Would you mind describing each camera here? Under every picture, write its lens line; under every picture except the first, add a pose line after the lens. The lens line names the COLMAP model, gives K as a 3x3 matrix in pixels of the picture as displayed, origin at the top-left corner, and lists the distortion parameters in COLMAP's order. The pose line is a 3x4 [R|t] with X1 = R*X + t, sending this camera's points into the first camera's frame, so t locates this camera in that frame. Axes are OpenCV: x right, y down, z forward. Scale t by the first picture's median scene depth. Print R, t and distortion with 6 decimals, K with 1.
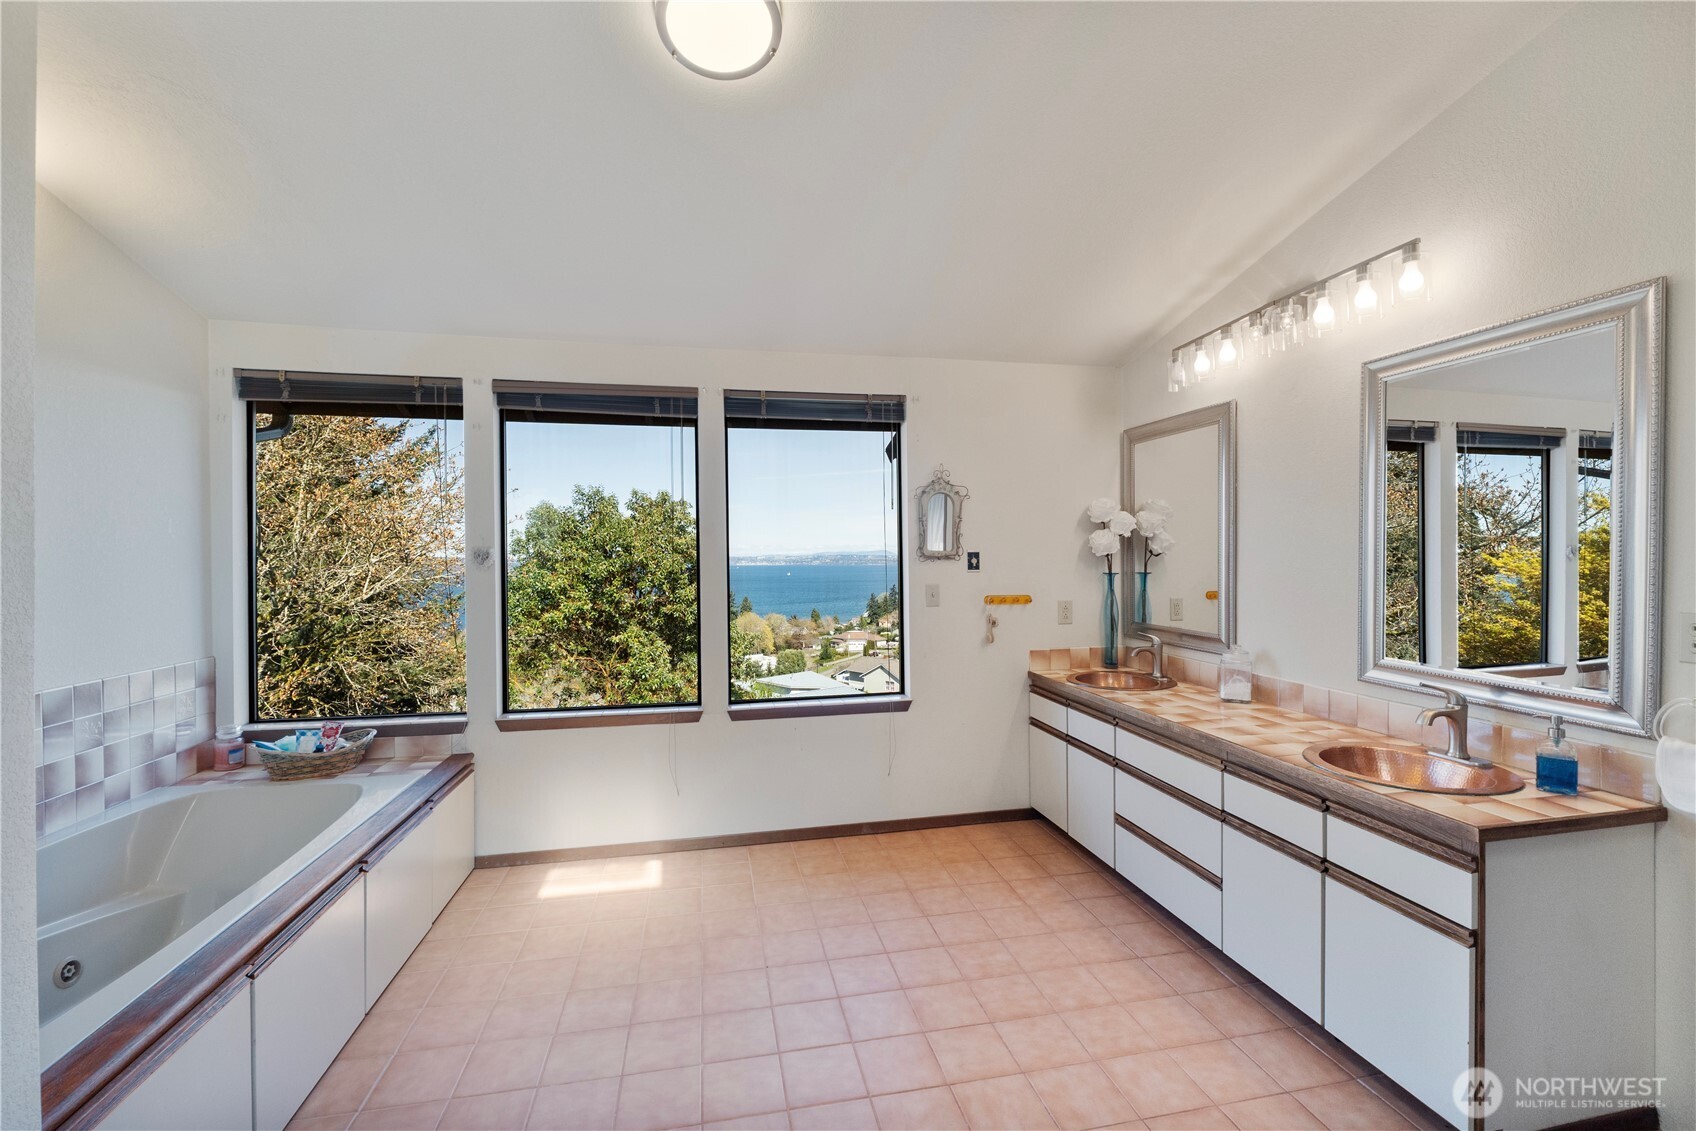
lens RADIAL K [[708.9, 0, 850.8], [0, 708.9, 559.6], [0, 0, 1]] dist [-0.017577, 0.000100]
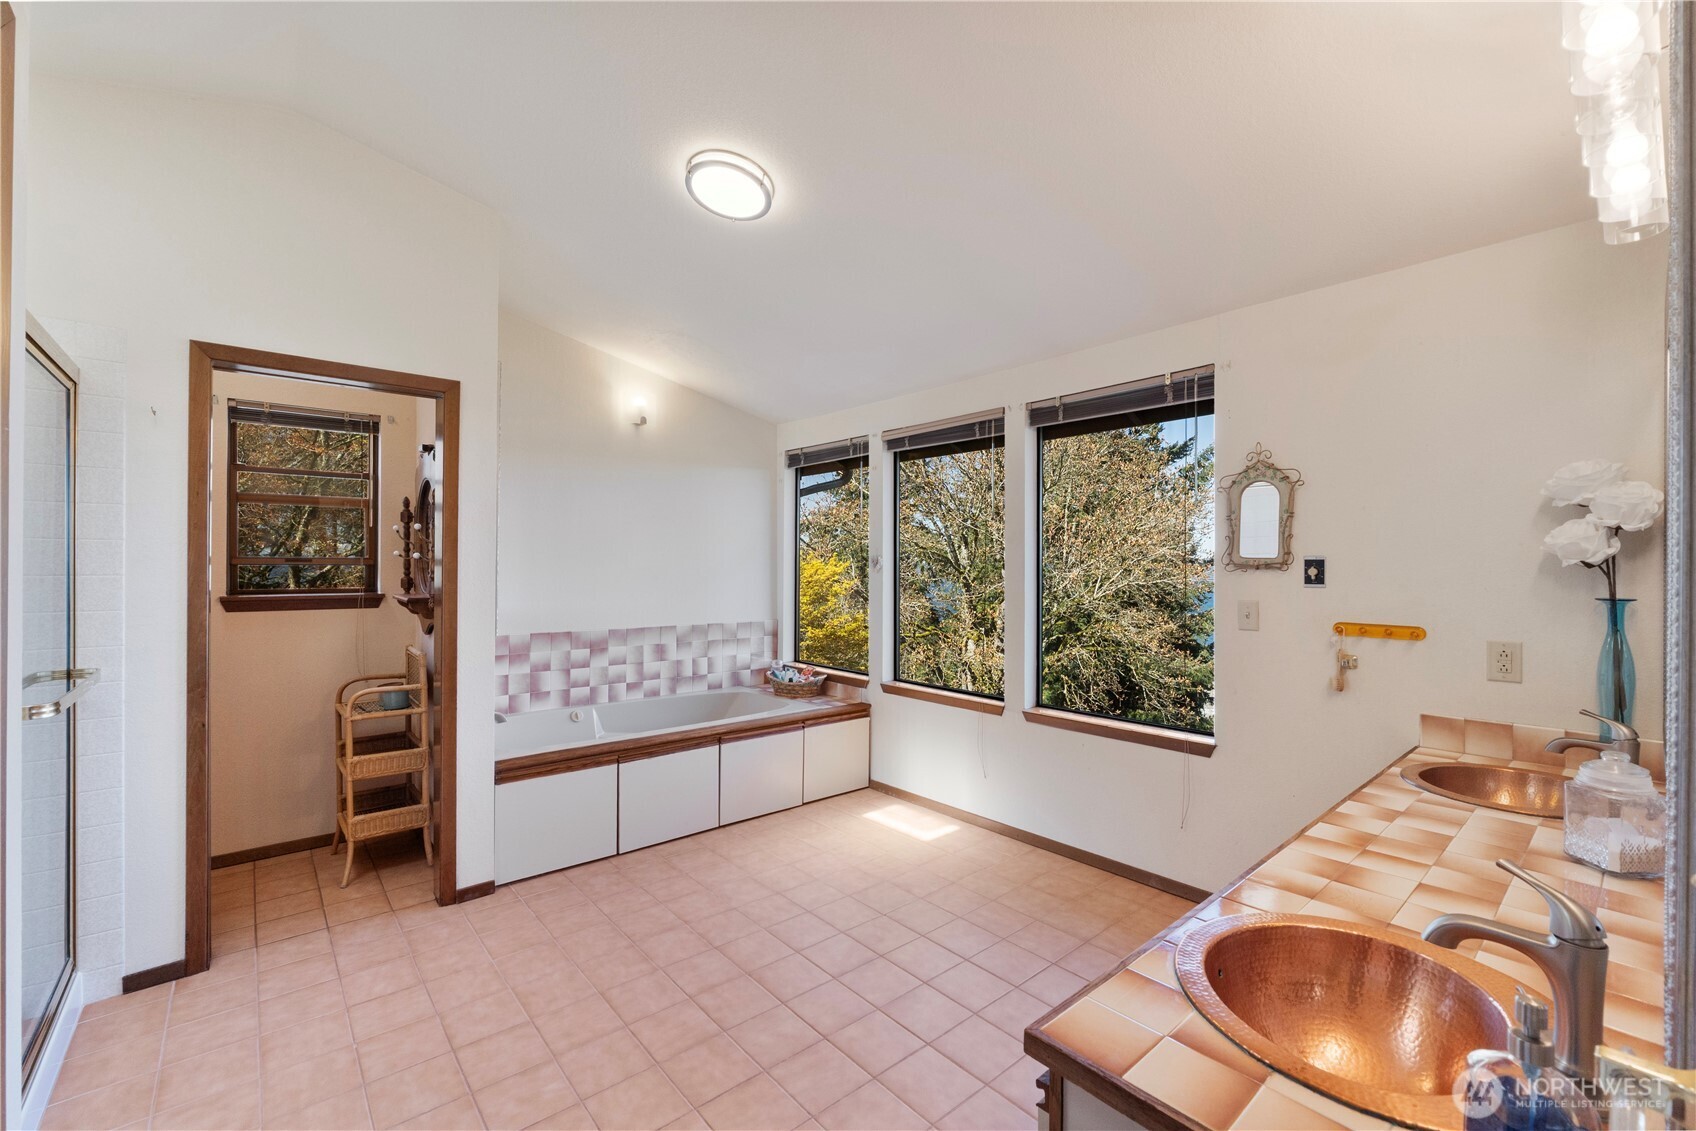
lens RADIAL K [[708.9, 0, 843.0], [0, 708.9, 567.5], [0, 0, 1]] dist [-0.017577, 0.000100]
pose [[0.474655, 0.010421, -0.880110, 0.634729], [-0.010405, 0.999926, 0.006229, -0.002394], [0.880111, 0.006201, 0.474728, 0.277051]]
